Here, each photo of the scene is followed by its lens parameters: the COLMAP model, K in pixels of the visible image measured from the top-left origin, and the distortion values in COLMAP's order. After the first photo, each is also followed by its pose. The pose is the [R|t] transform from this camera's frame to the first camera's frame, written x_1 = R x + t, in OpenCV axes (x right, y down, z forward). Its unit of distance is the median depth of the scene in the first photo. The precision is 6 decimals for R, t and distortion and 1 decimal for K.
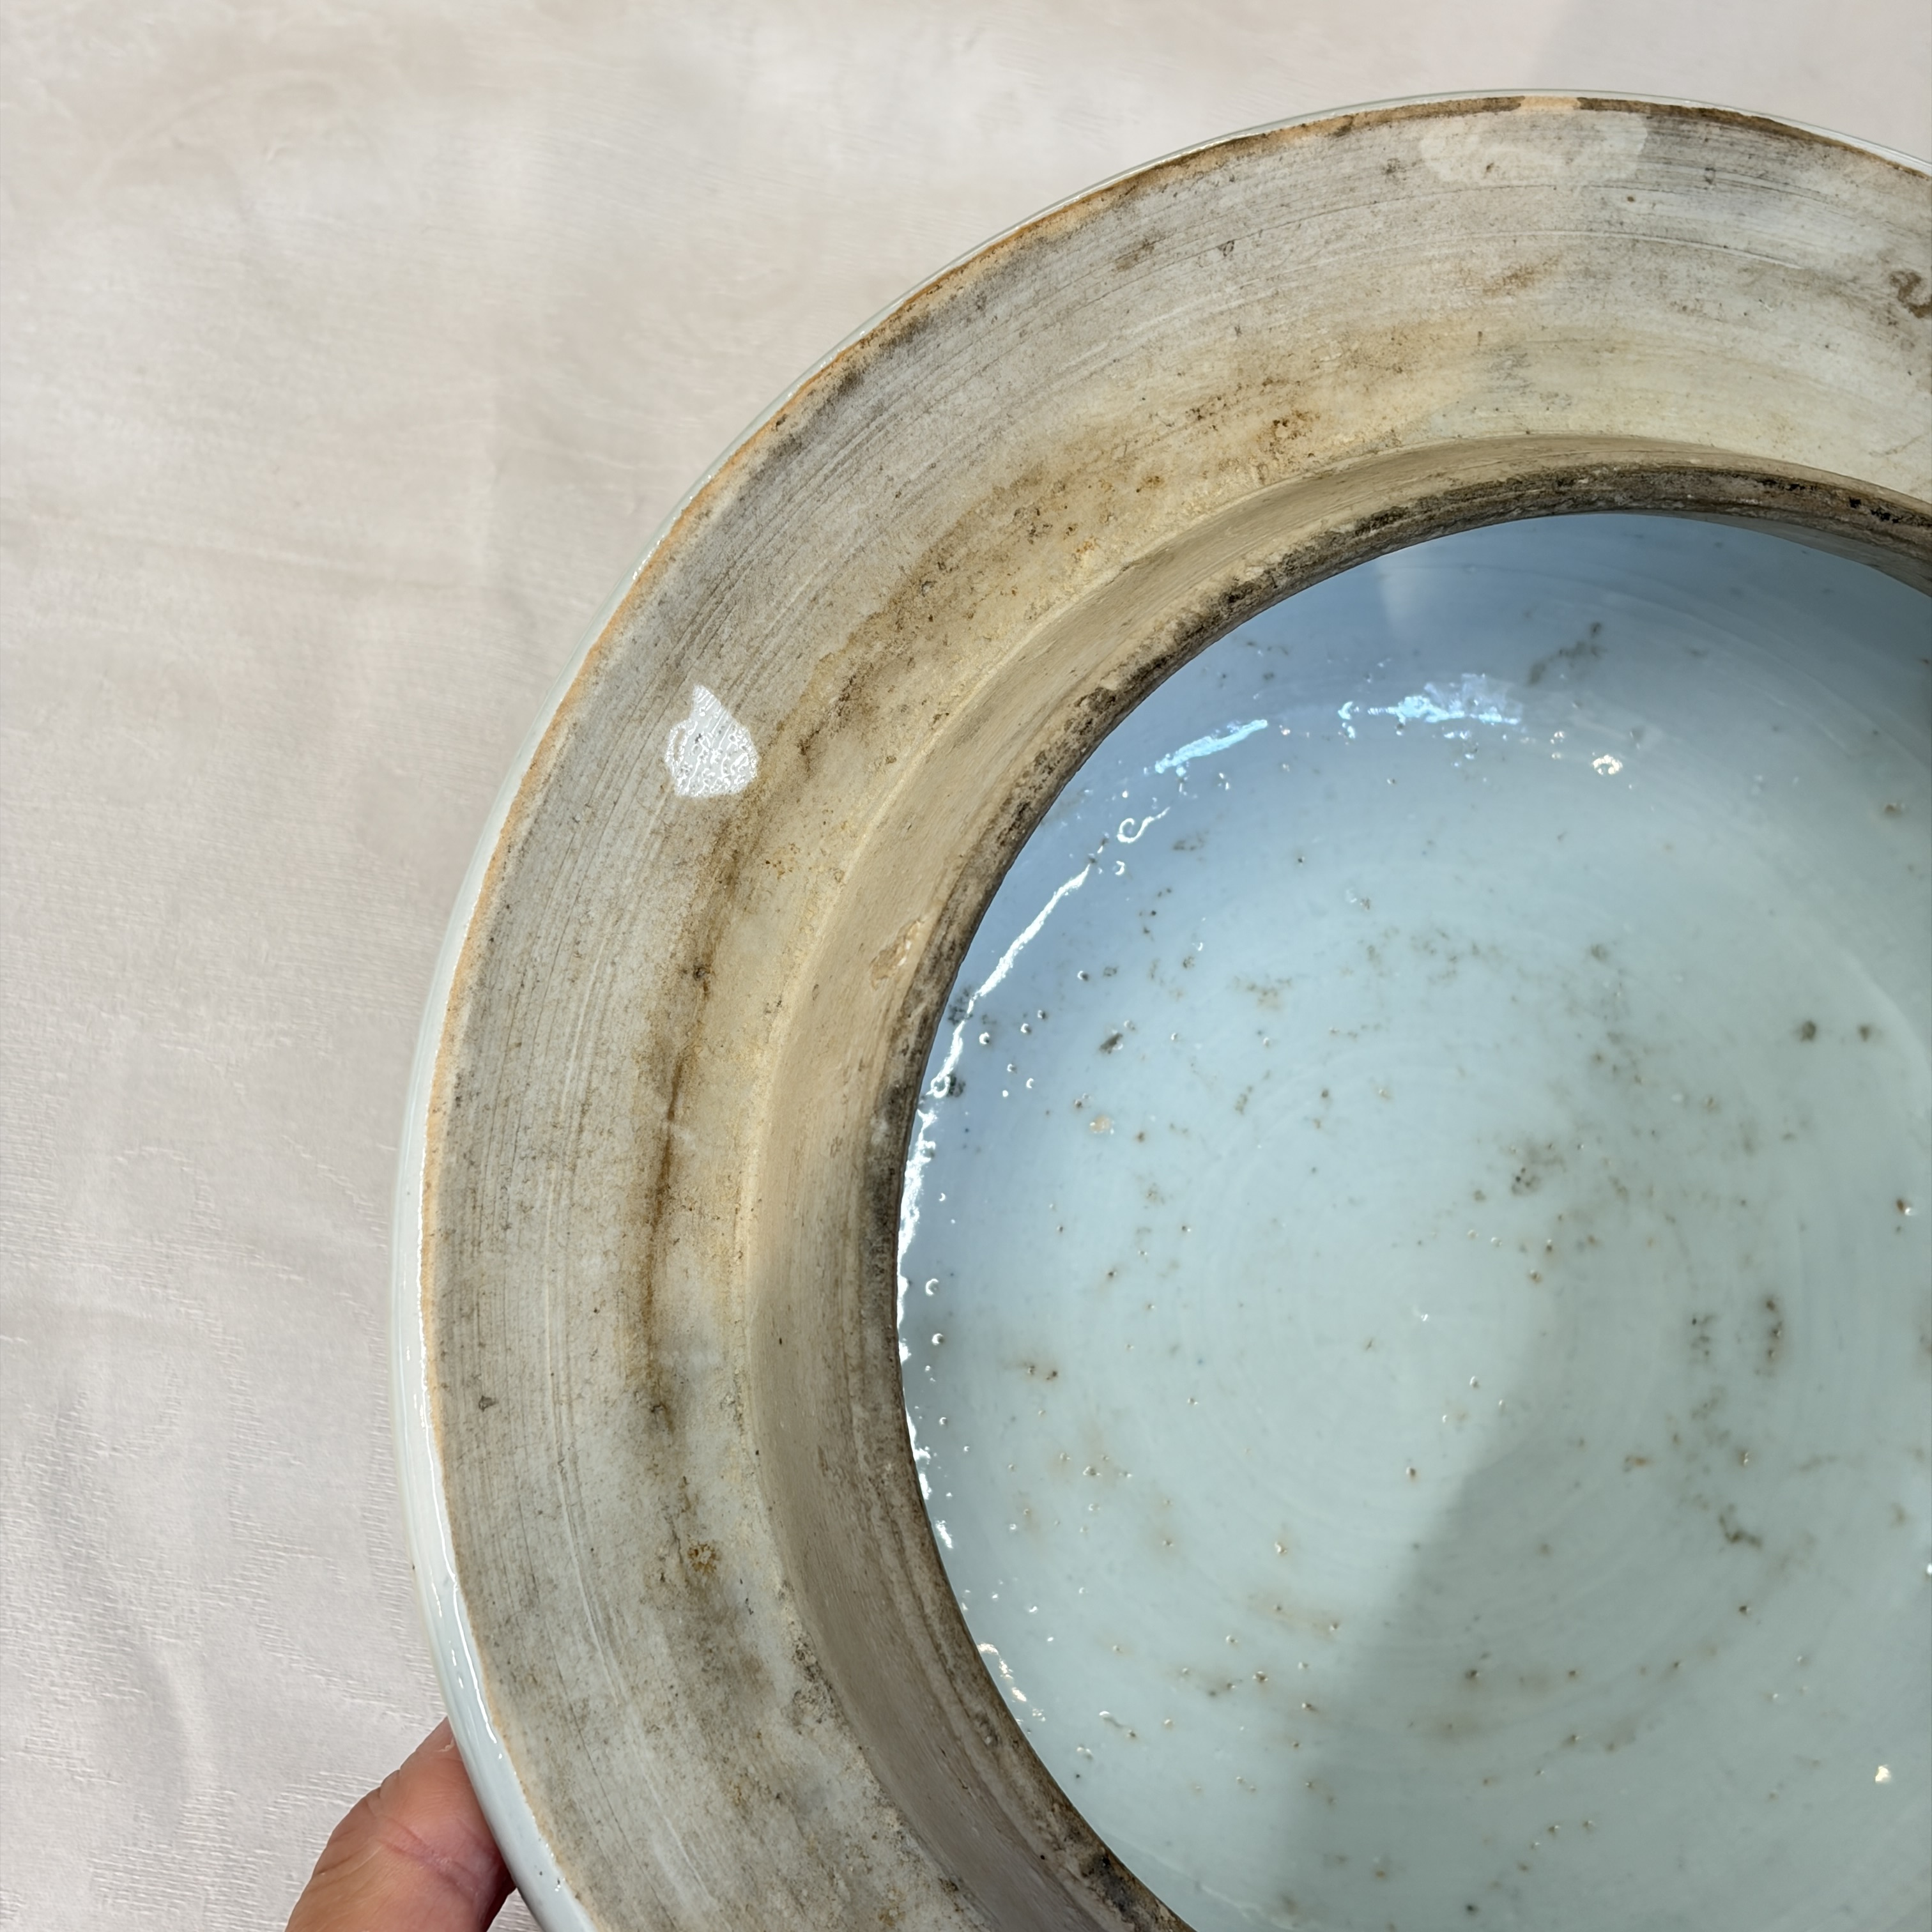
lens RADIAL K [[3917.0, 0, 971.1], [0, 3917.0, 998.1], [0, 0, 1]] dist [0.282277, -1.285297]
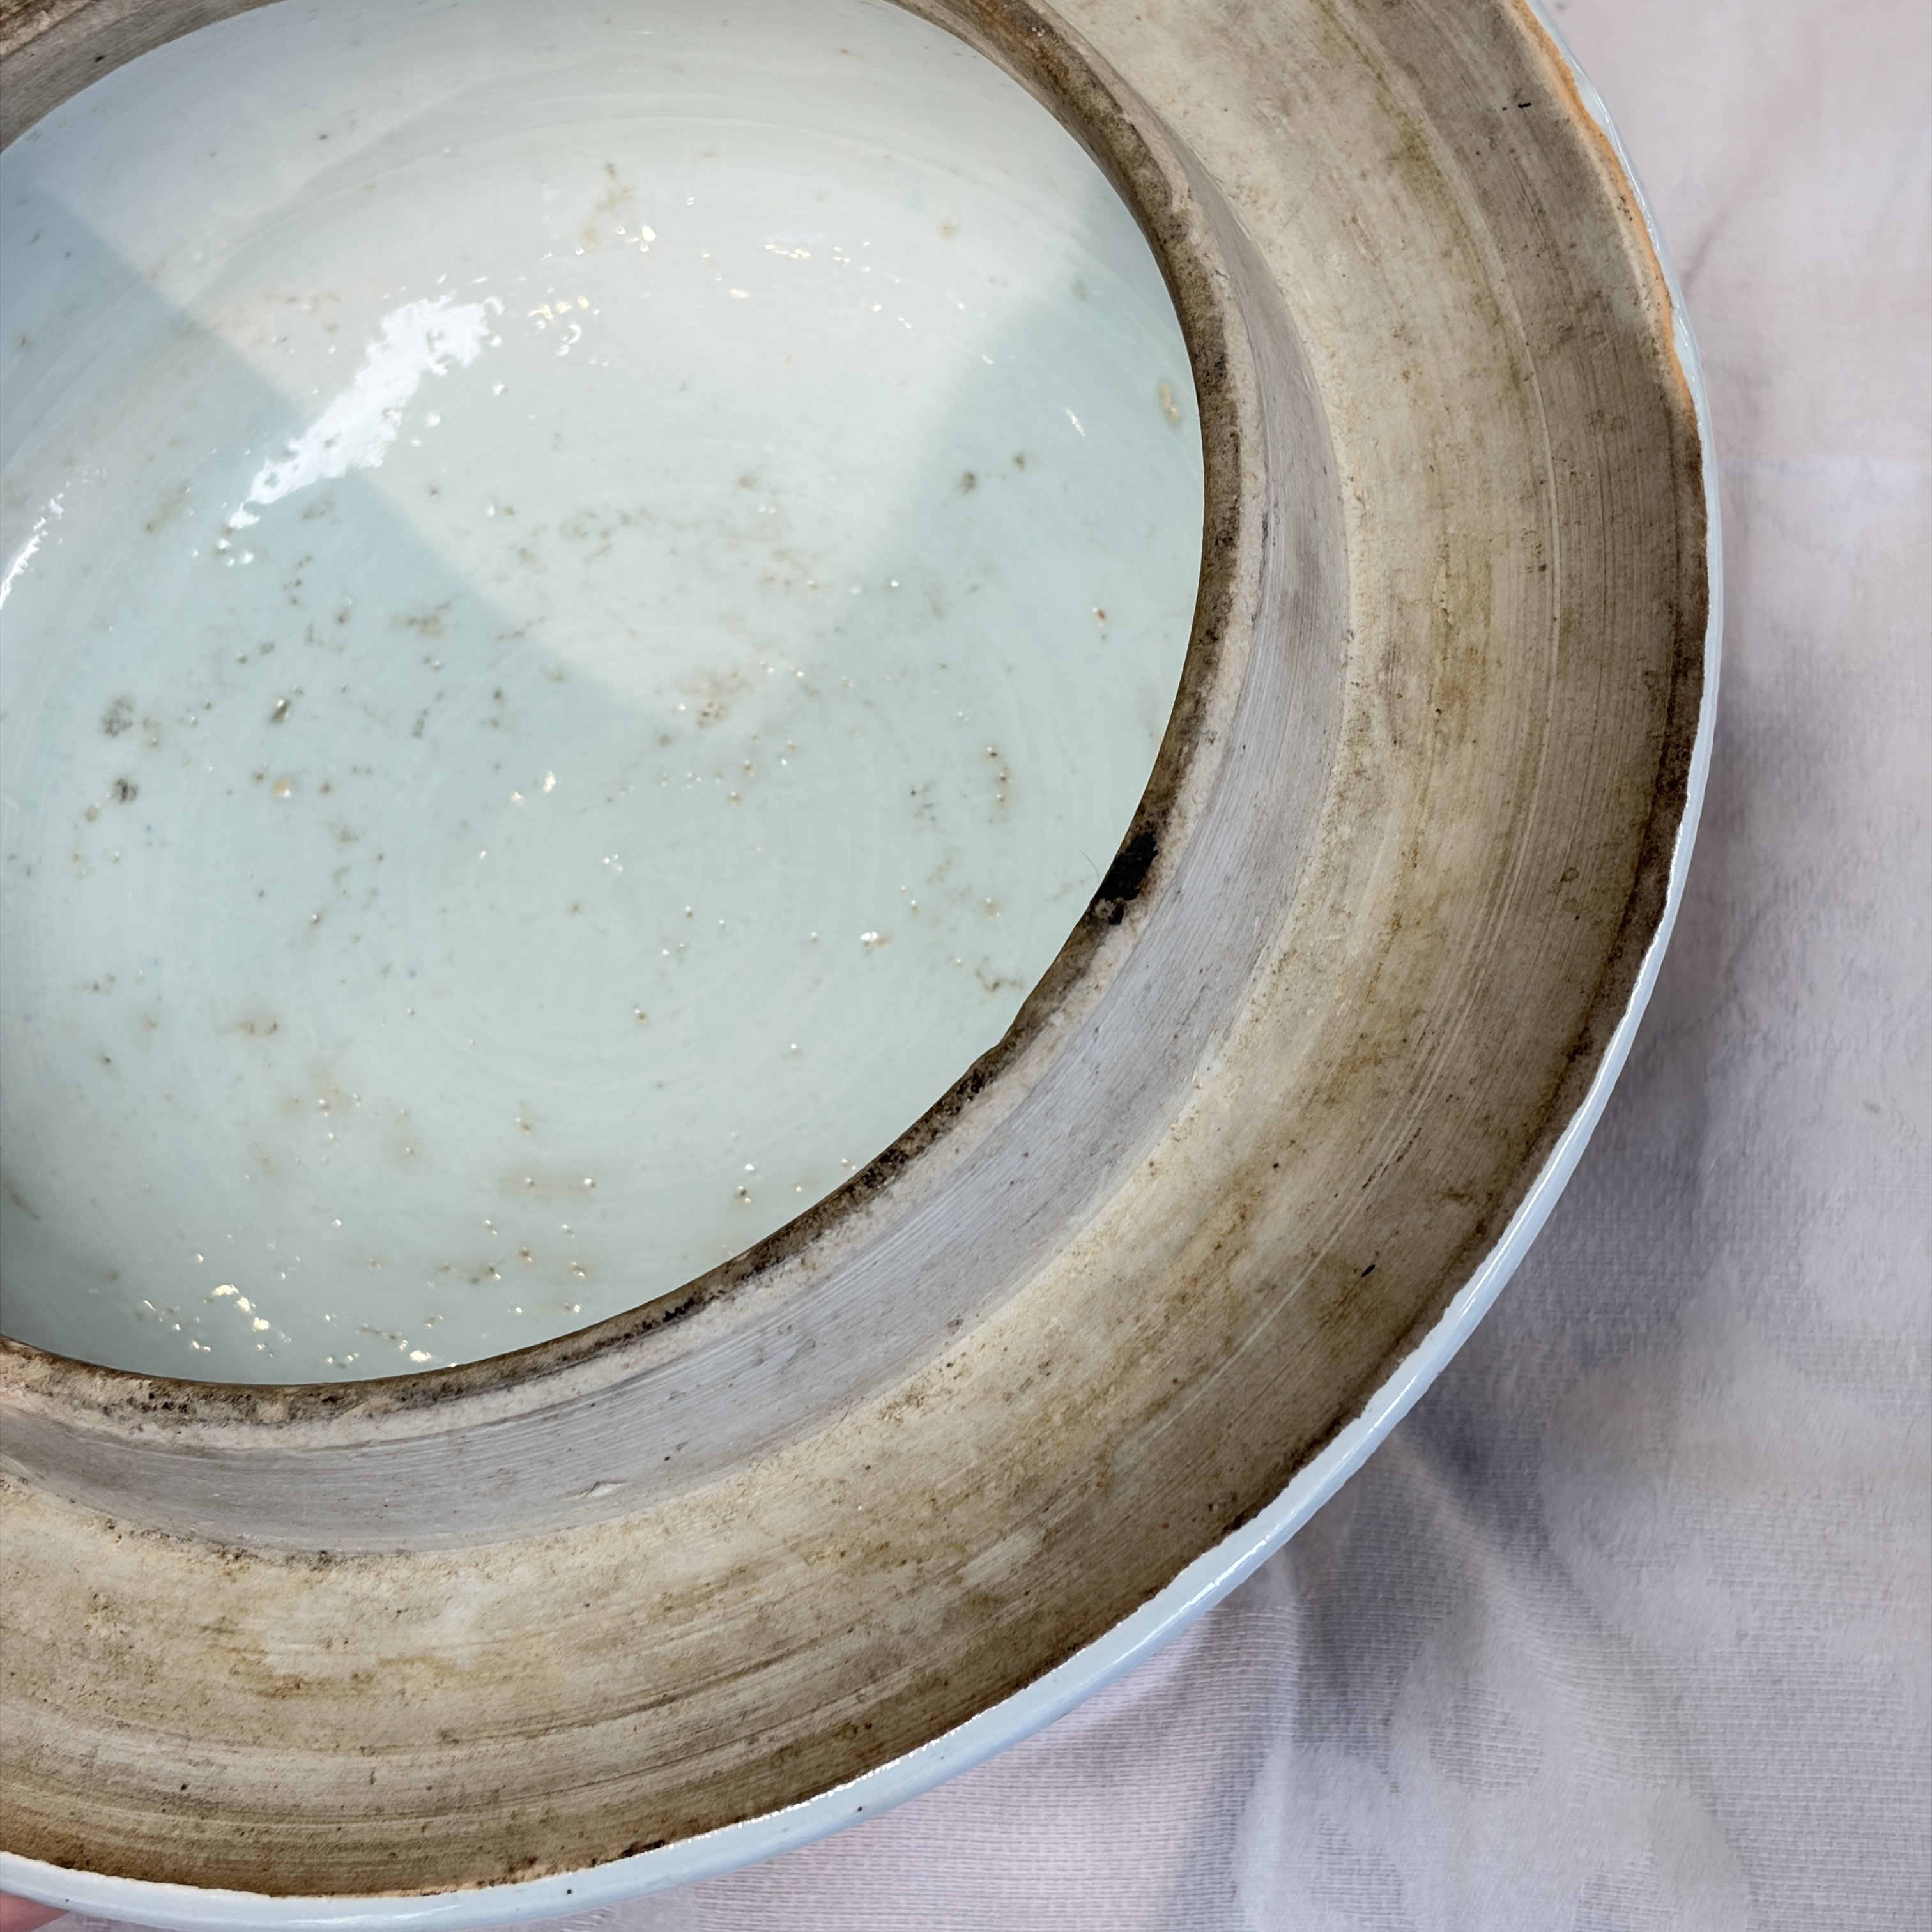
lens RADIAL K [[3976.3, 0, 965.0], [0, 3976.3, 989.5], [0, 0, 1]] dist [0.282195, -1.345128]
pose [[0.882094, -0.323646, -0.342291, 0.616817], [0.244347, 0.935578, -0.254926, 0.455014], [0.402746, 0.141231, 0.904350, 0.170992]]
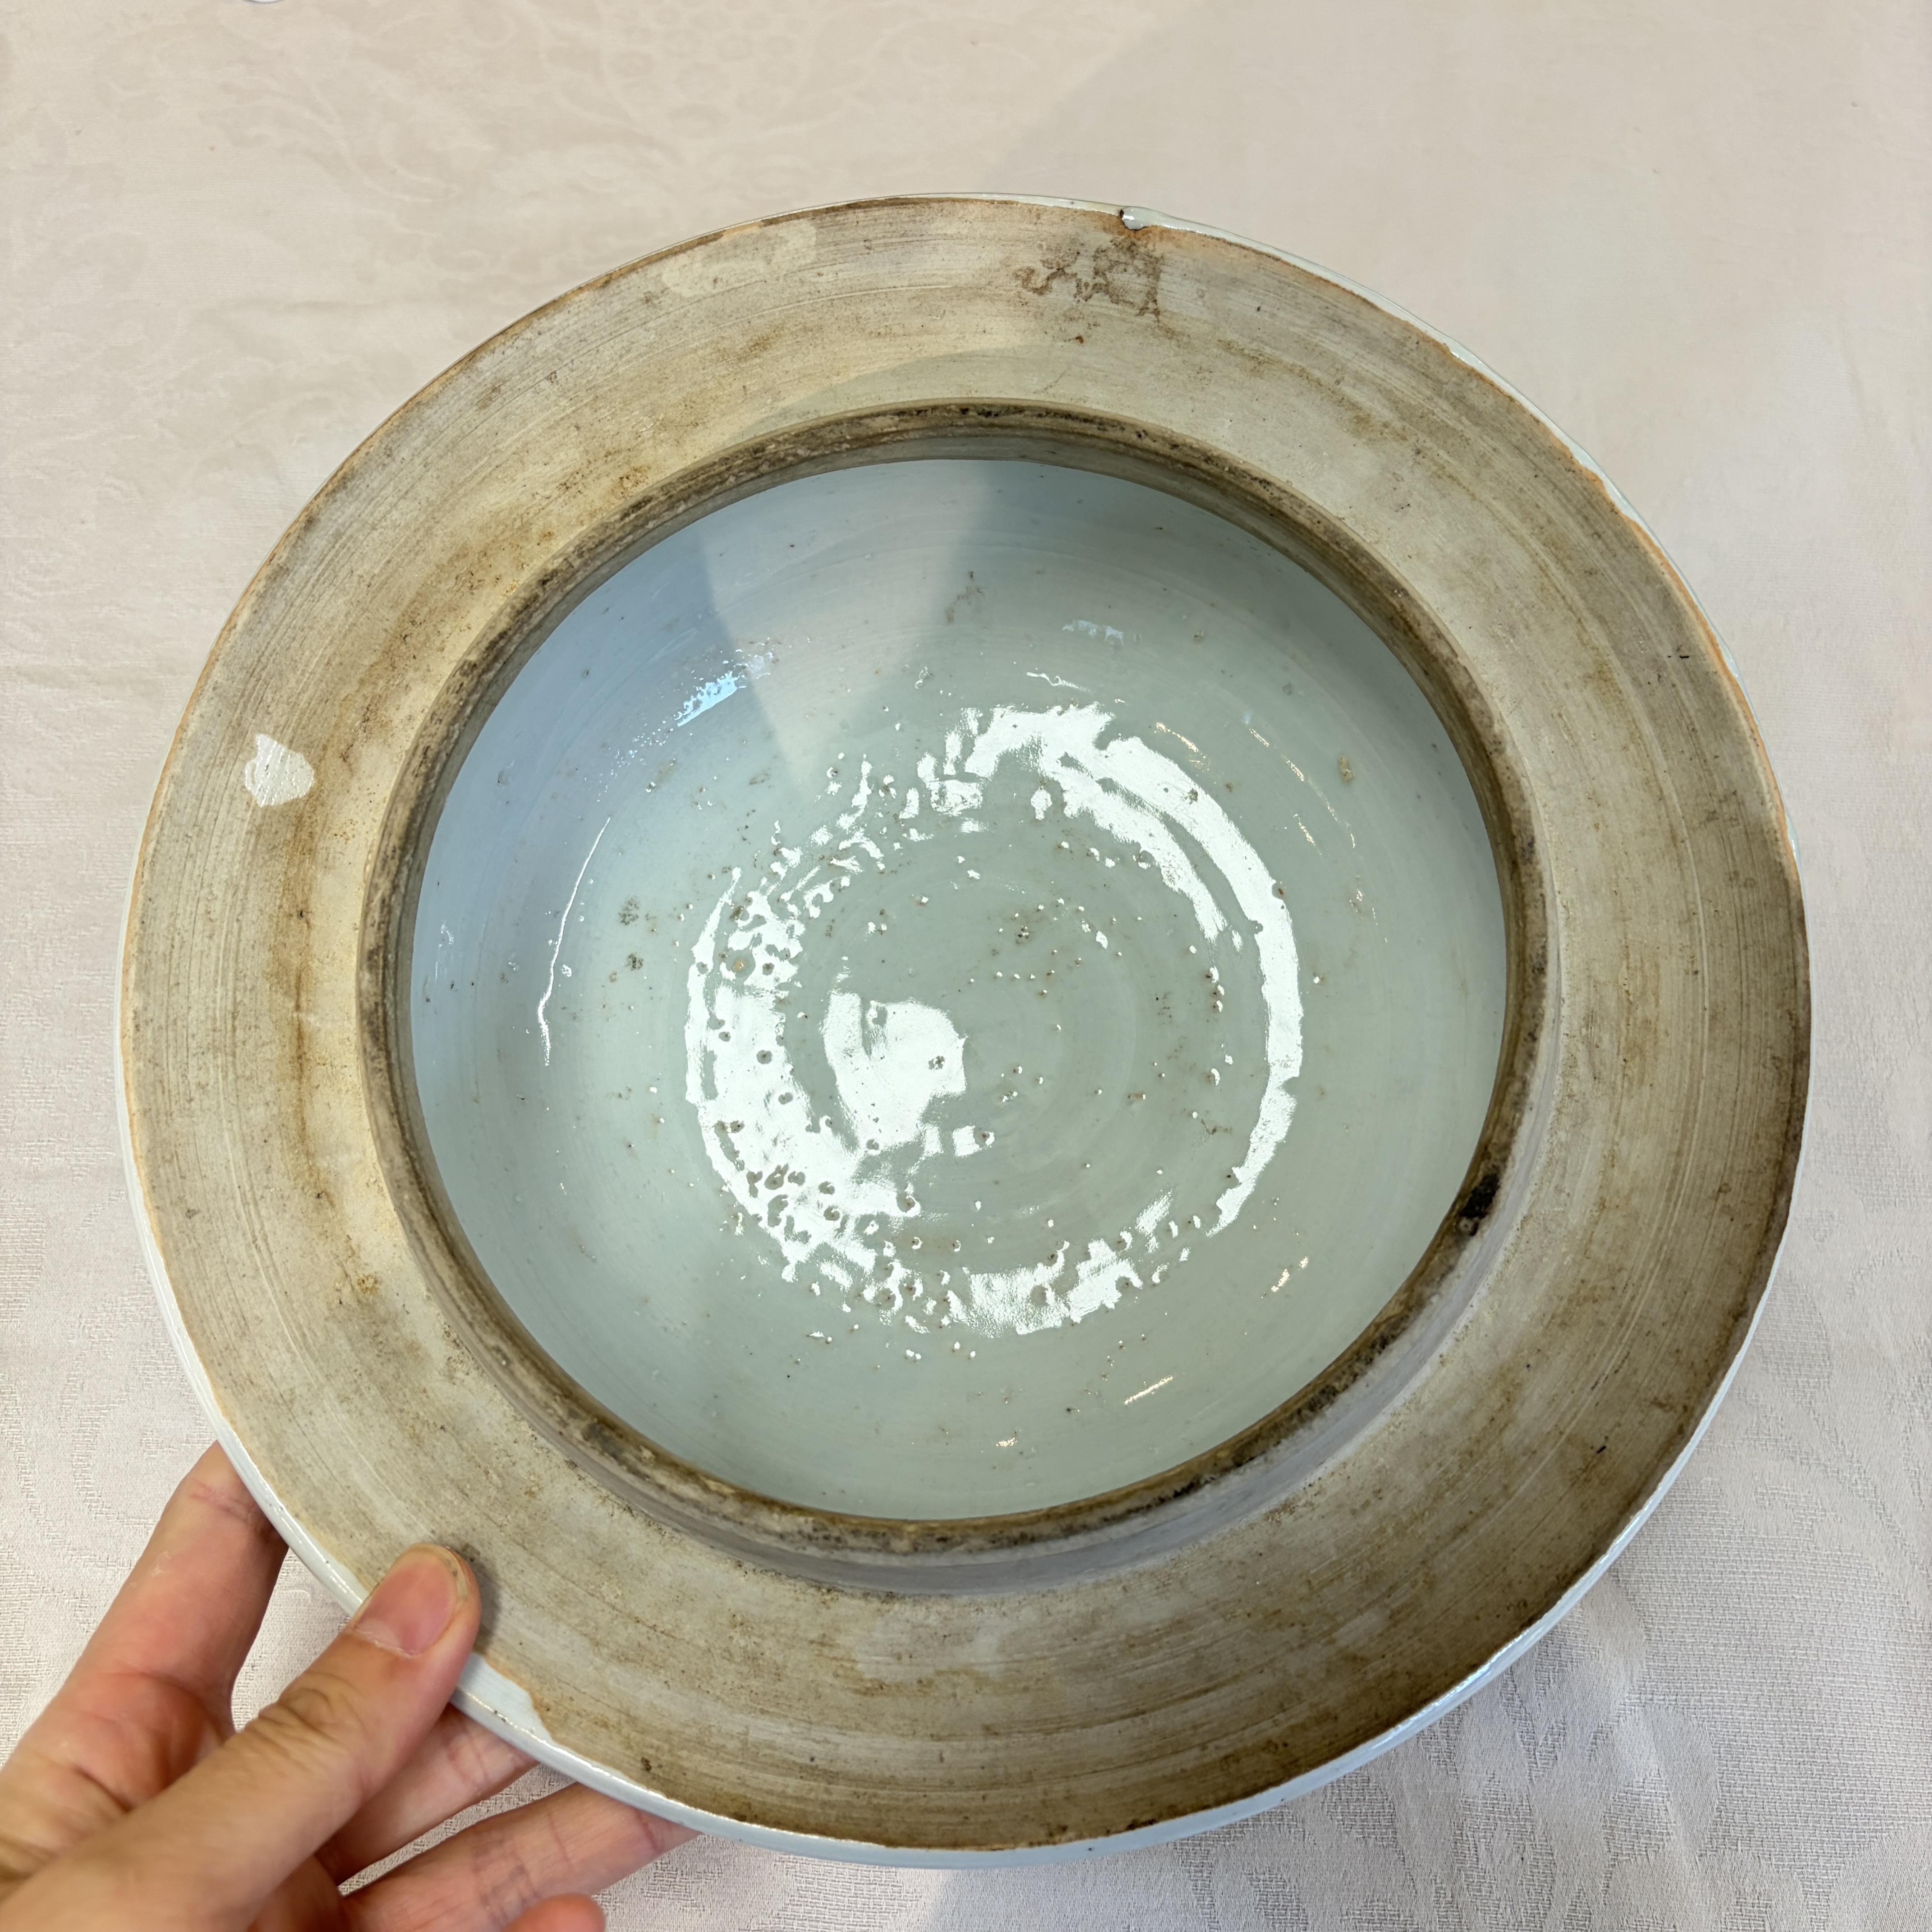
lens RADIAL K [[2016.4, 0, 962.0], [0, 2016.4, 956.6], [0, 0, 1]] dist [0.092046, -0.362149]
pose [[0.944443, -0.243334, -0.220943, 0.346667], [0.231852, 0.969706, -0.076903, 0.130740], [0.232963, 0.021405, 0.972250, 0.285189]]
